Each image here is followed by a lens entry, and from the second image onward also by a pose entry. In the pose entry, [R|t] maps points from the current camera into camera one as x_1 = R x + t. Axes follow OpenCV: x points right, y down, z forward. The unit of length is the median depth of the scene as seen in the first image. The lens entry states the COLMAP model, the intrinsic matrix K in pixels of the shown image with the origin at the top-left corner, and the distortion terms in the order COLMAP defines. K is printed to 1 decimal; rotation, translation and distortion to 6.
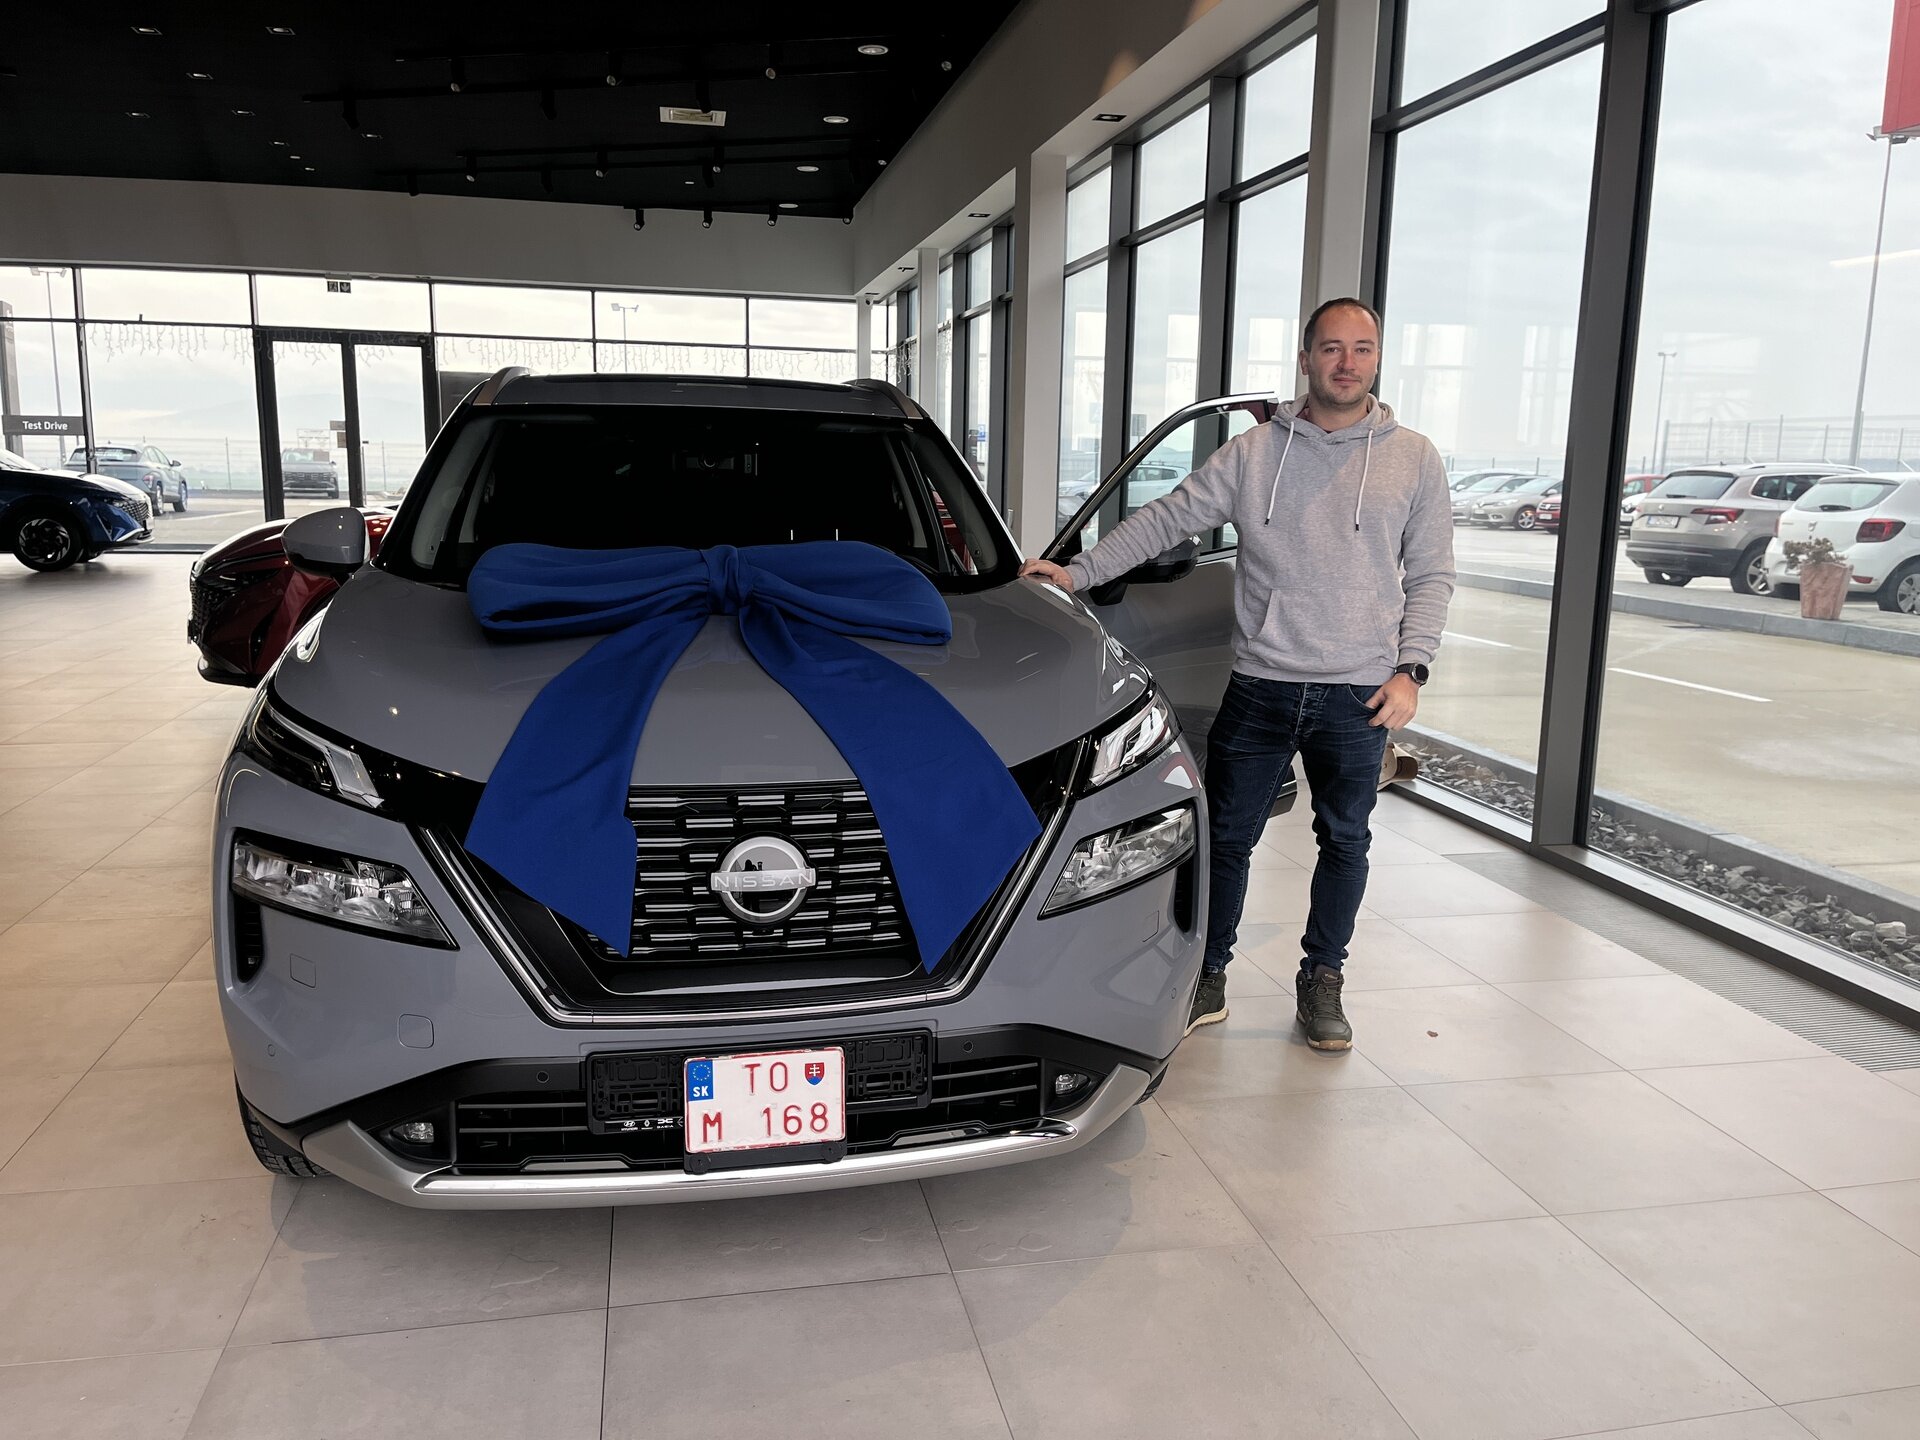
lens RADIAL K [[1448.0, 0, 955.2], [0, 1448.0, 711.4], [0, 0, 1]] dist [0.056490, -0.045733]
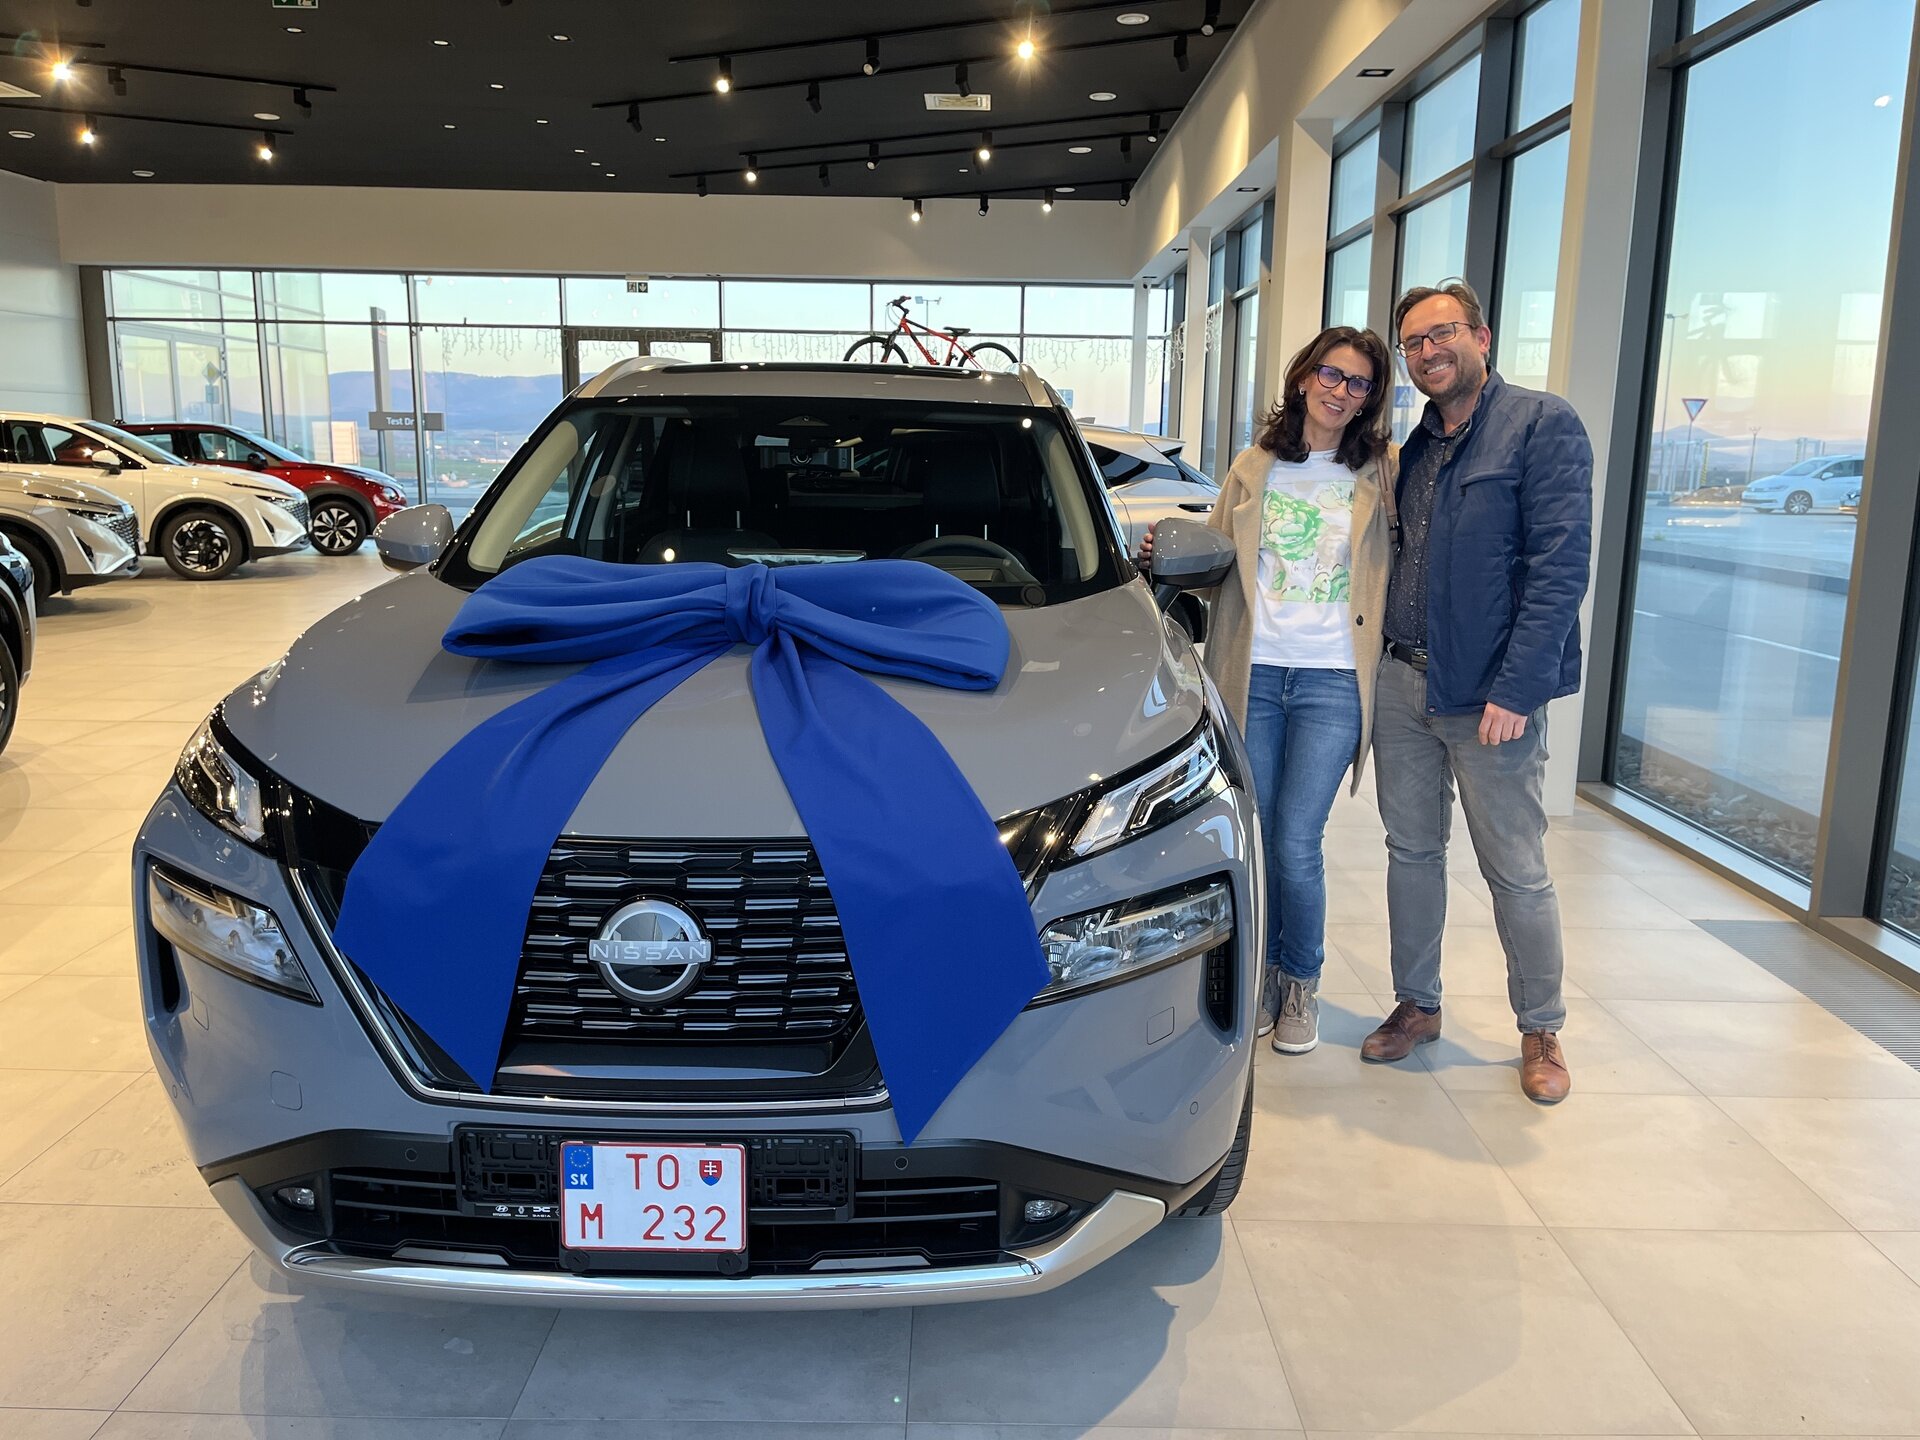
lens RADIAL K [[1452.8, 0, 949.7], [0, 1452.8, 716.4], [0, 0, 1]] dist [0.034814, 0.000790]
pose [[0.977857, 0.034270, -0.206450, 0.203373], [-0.032110, 0.999389, 0.013806, -0.037754], [0.206797, -0.006871, 0.978360, 0.190015]]
